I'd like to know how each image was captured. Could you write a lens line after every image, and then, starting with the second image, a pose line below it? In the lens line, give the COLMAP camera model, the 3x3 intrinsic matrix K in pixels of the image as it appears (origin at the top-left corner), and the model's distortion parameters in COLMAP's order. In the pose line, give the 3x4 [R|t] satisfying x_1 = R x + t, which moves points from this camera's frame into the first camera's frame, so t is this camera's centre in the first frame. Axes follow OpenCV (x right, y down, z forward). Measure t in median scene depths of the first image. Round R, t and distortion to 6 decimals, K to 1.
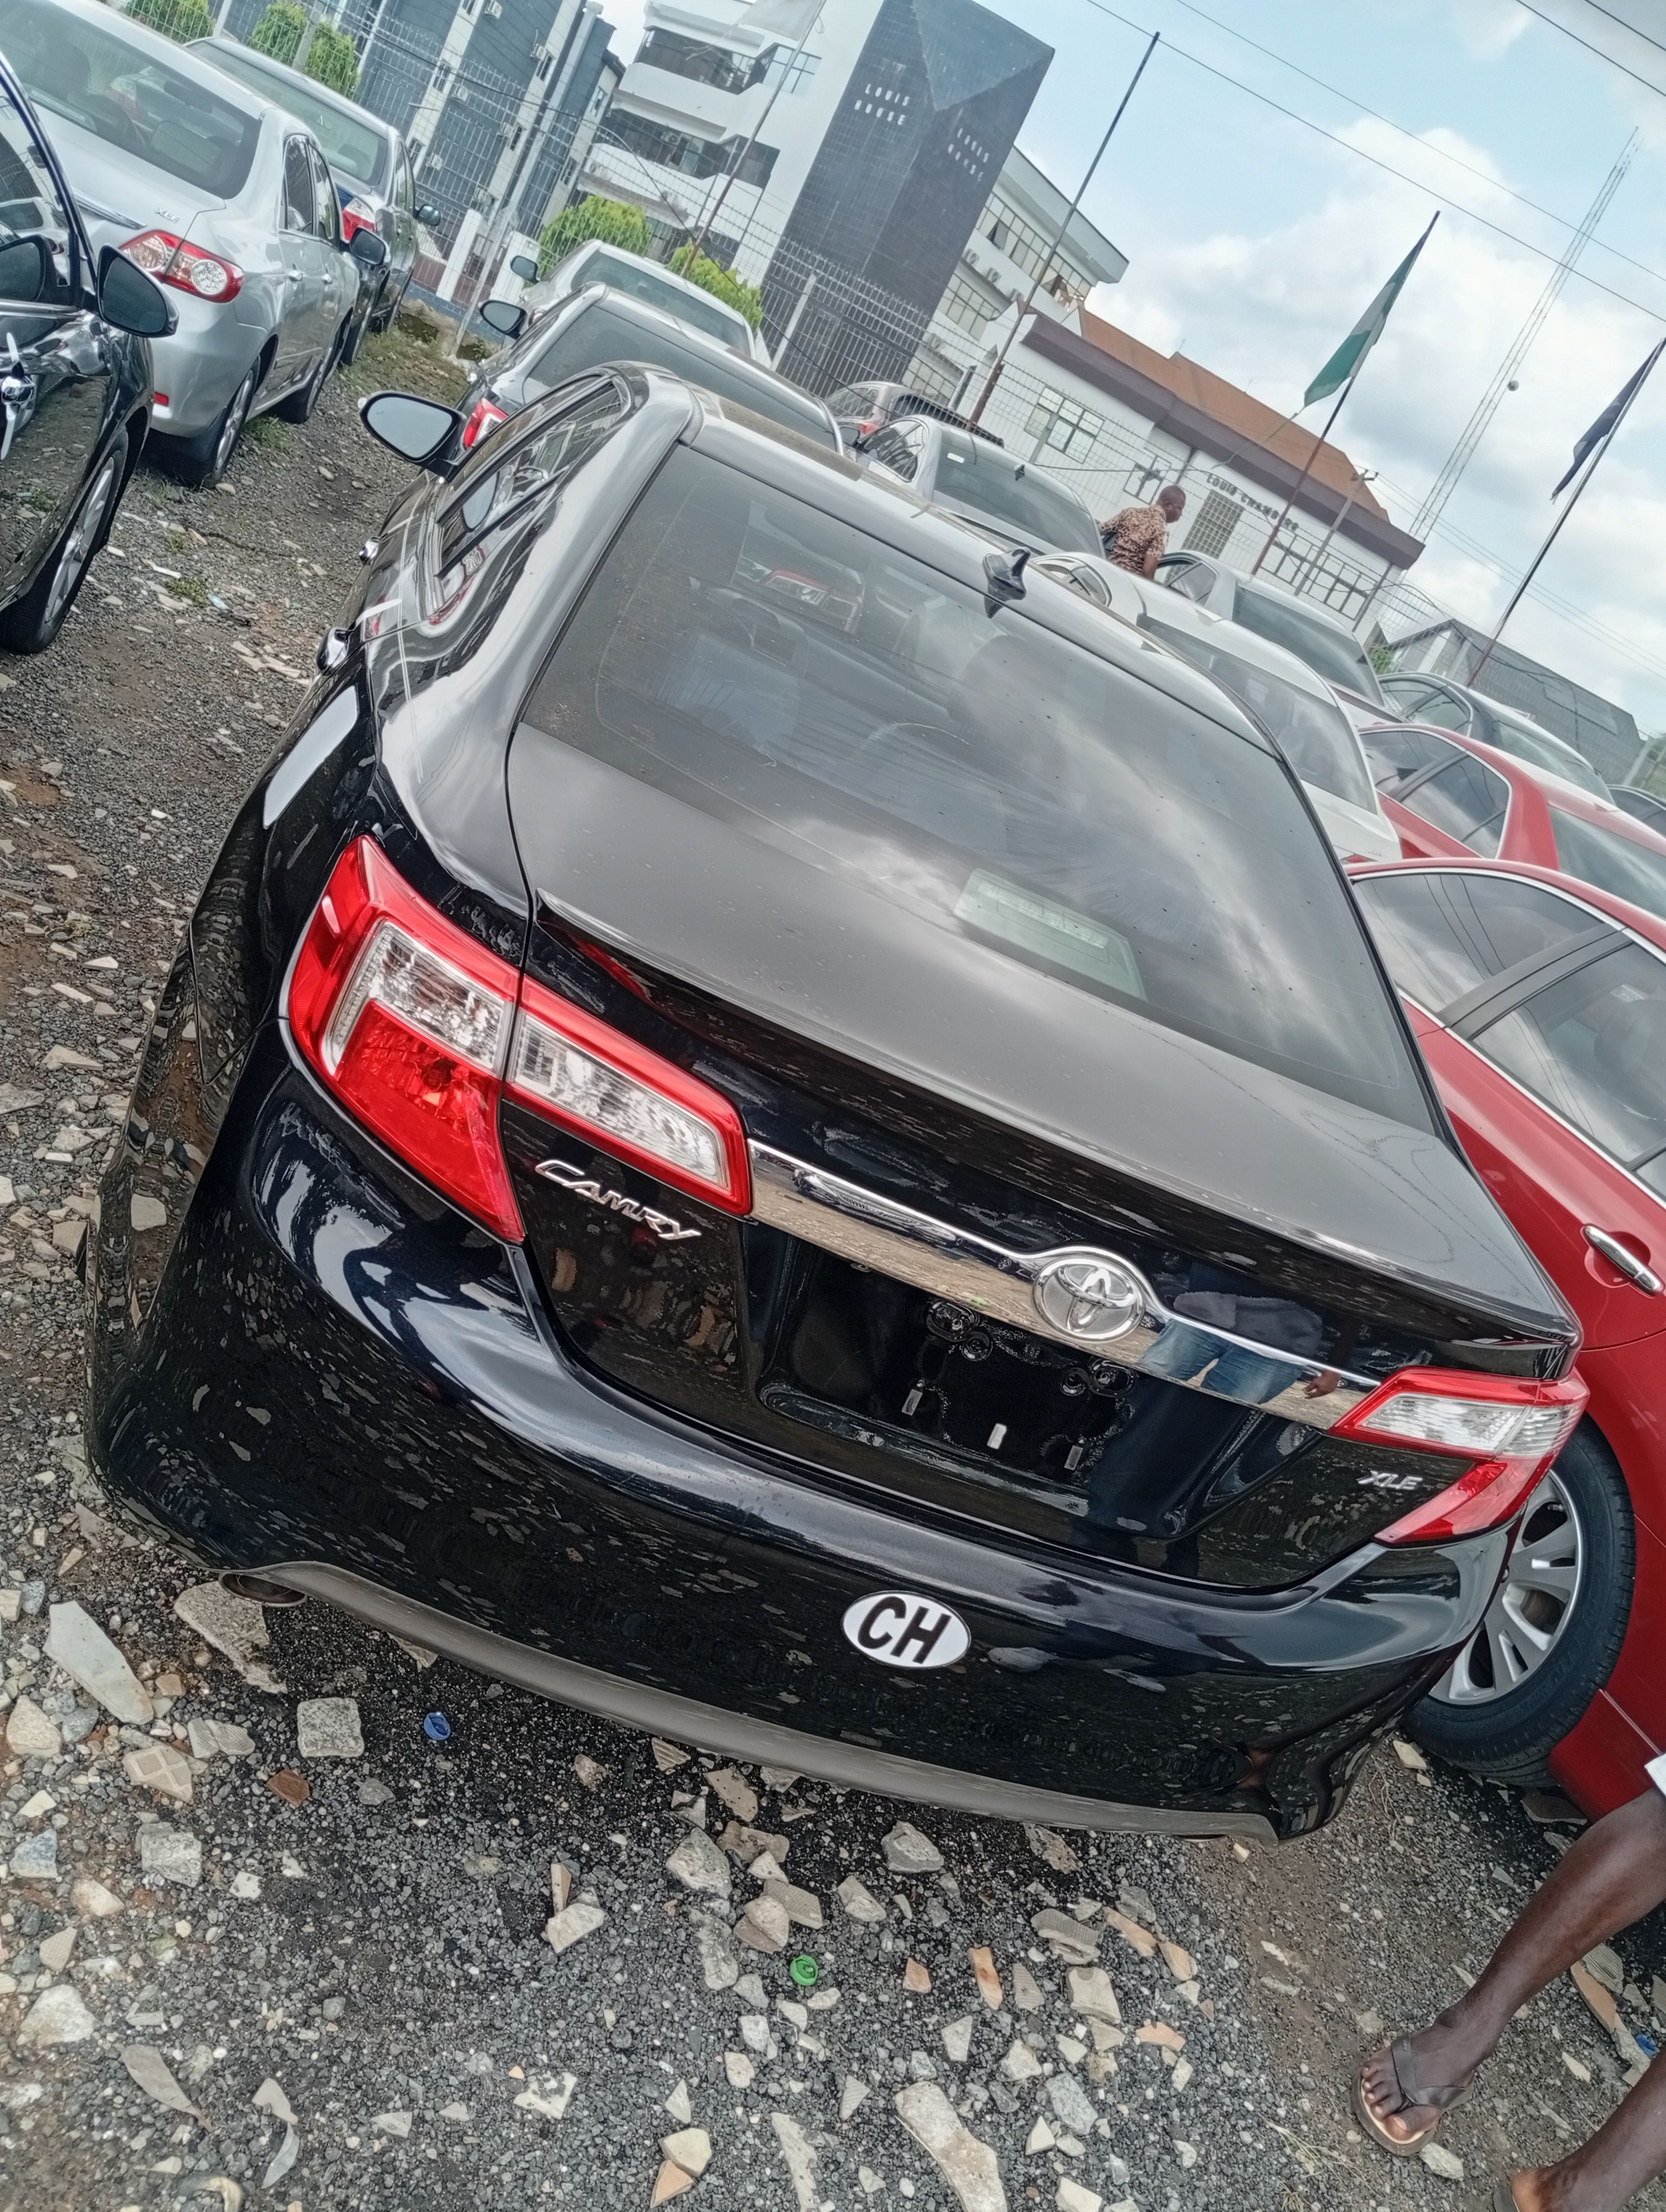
lens RADIAL K [[1731.4, 0, 881.2], [0, 1731.4, 1105.6], [0, 0, 1]] dist [0.000345, -0.032868]
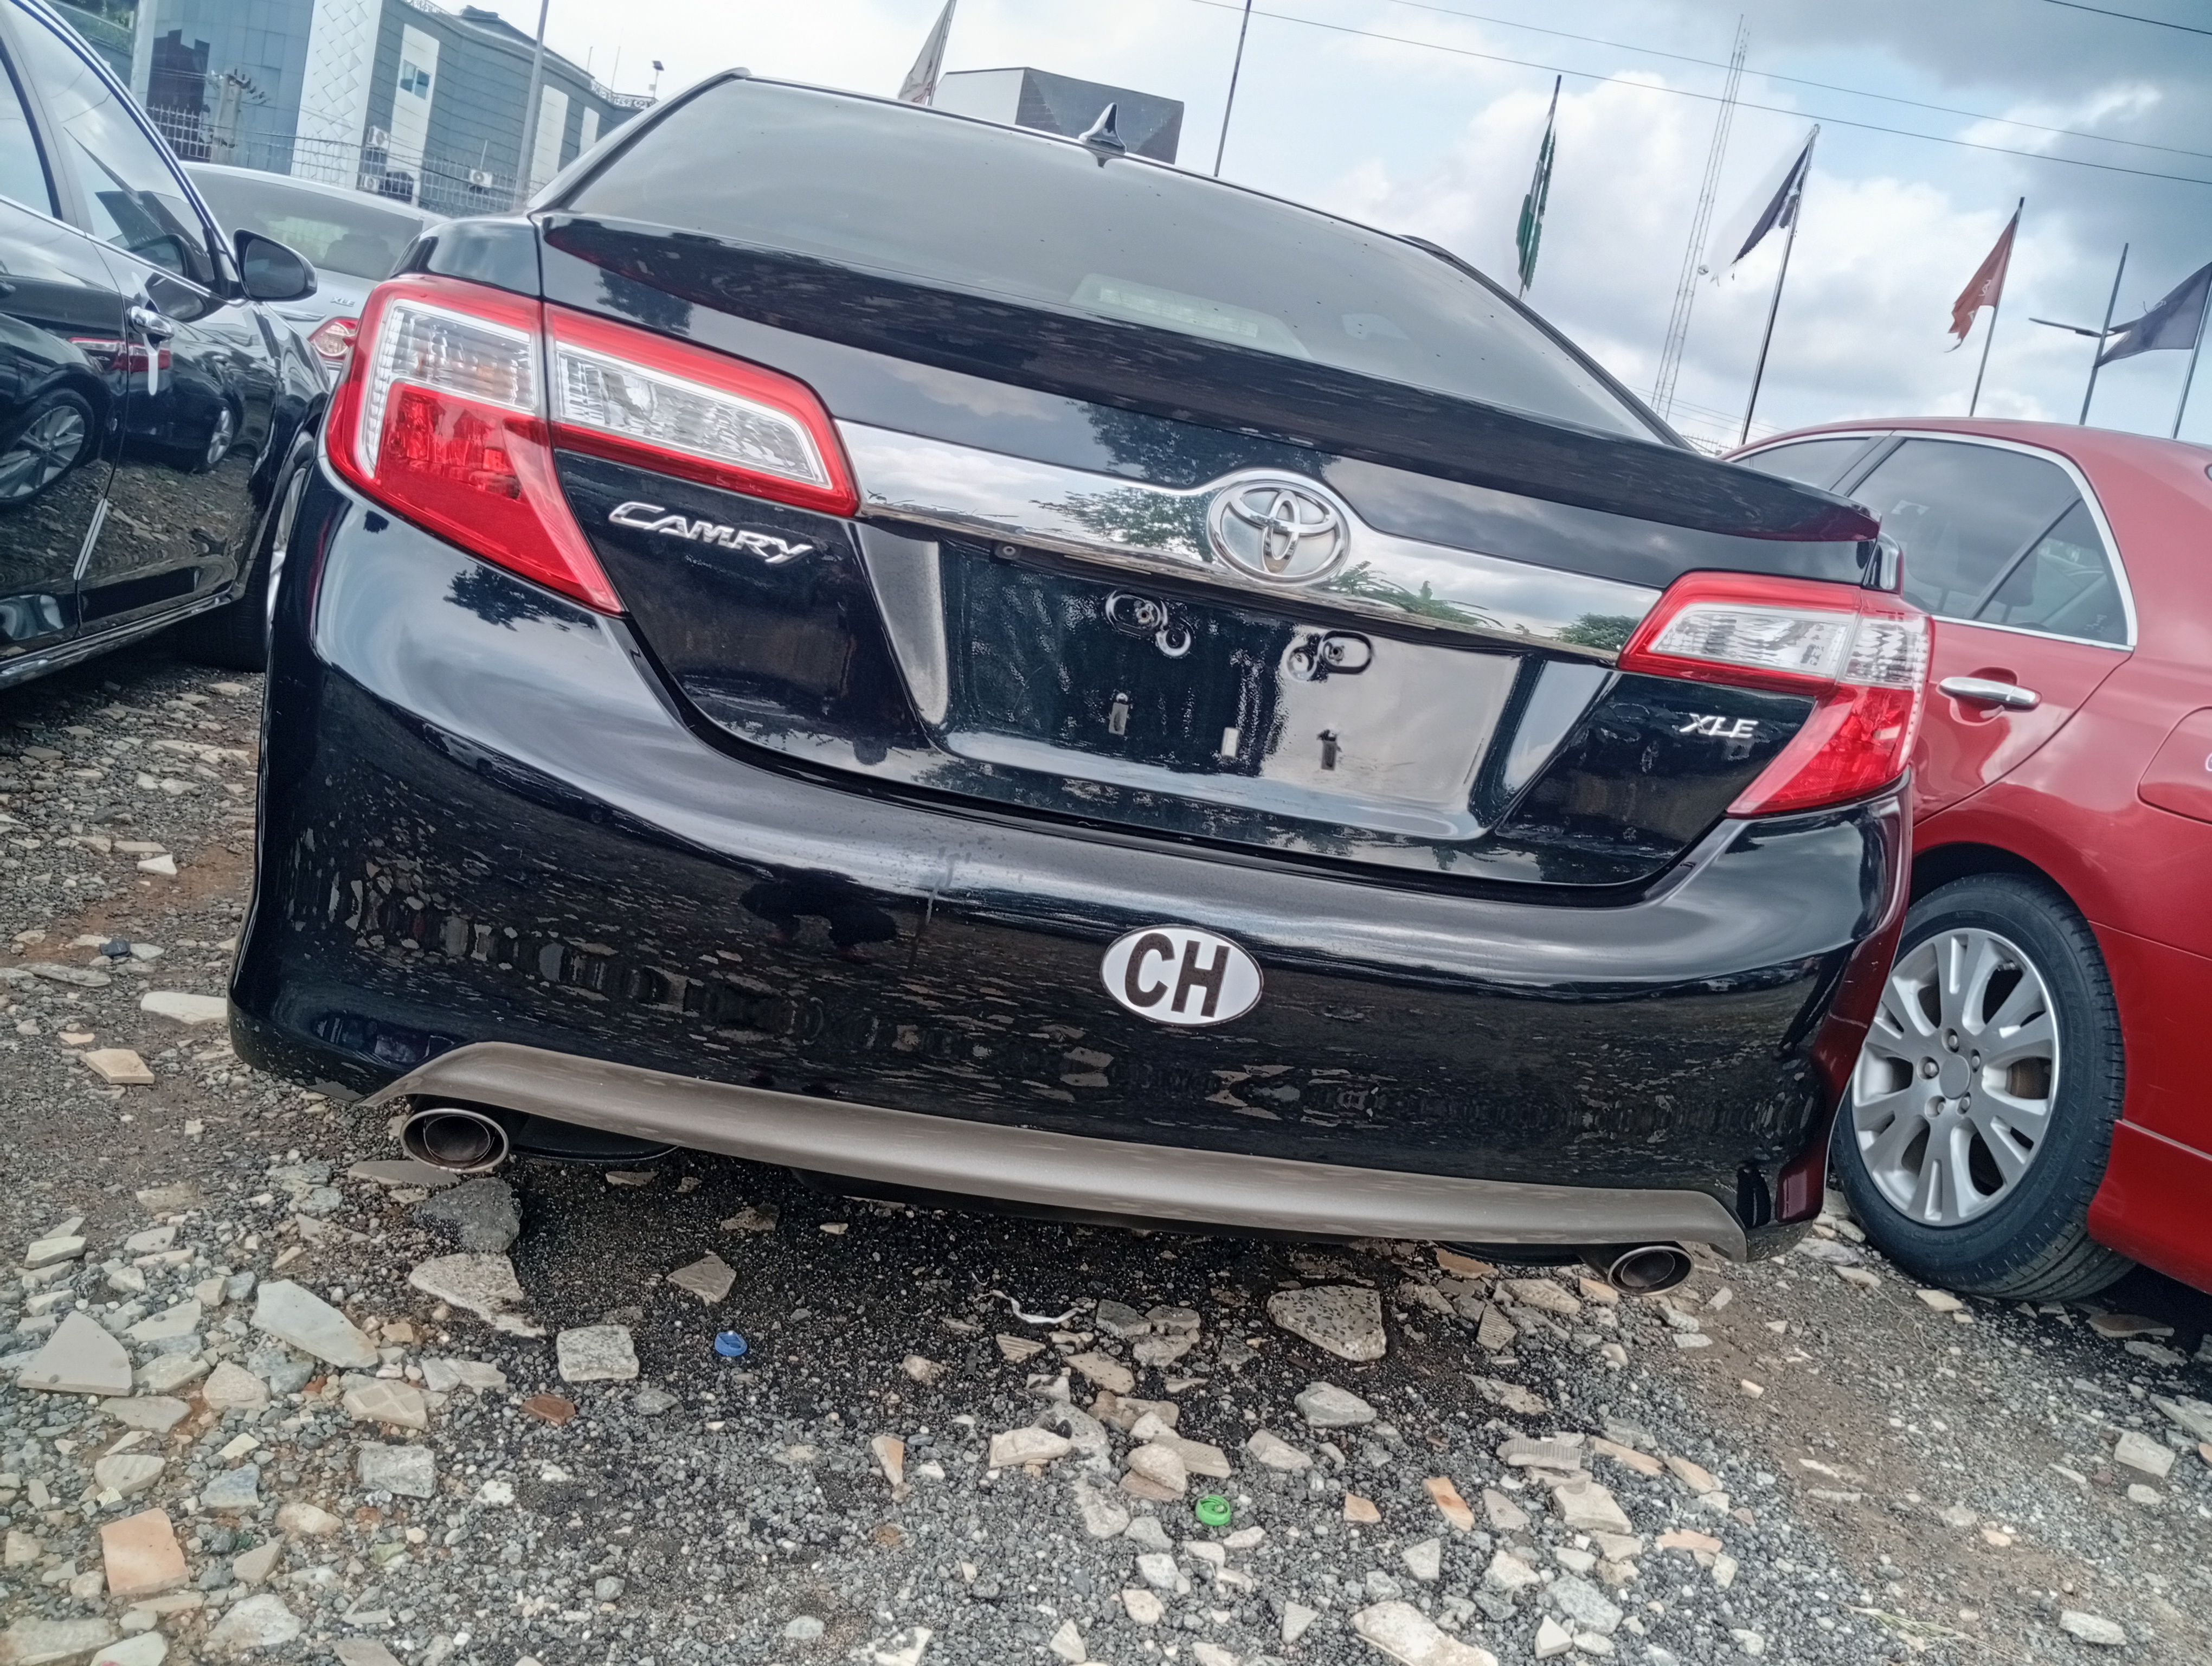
lens RADIAL K [[1724.2, 0, 1150.5], [0, 1724.2, 888.5], [0, 0, 1]] dist [0.048881, -0.117833]
pose [[0.961781, -0.269212, -0.050028, 0.048354], [0.257792, 0.951832, -0.166008, 0.359963], [0.092310, 0.146766, 0.984855, 0.154135]]
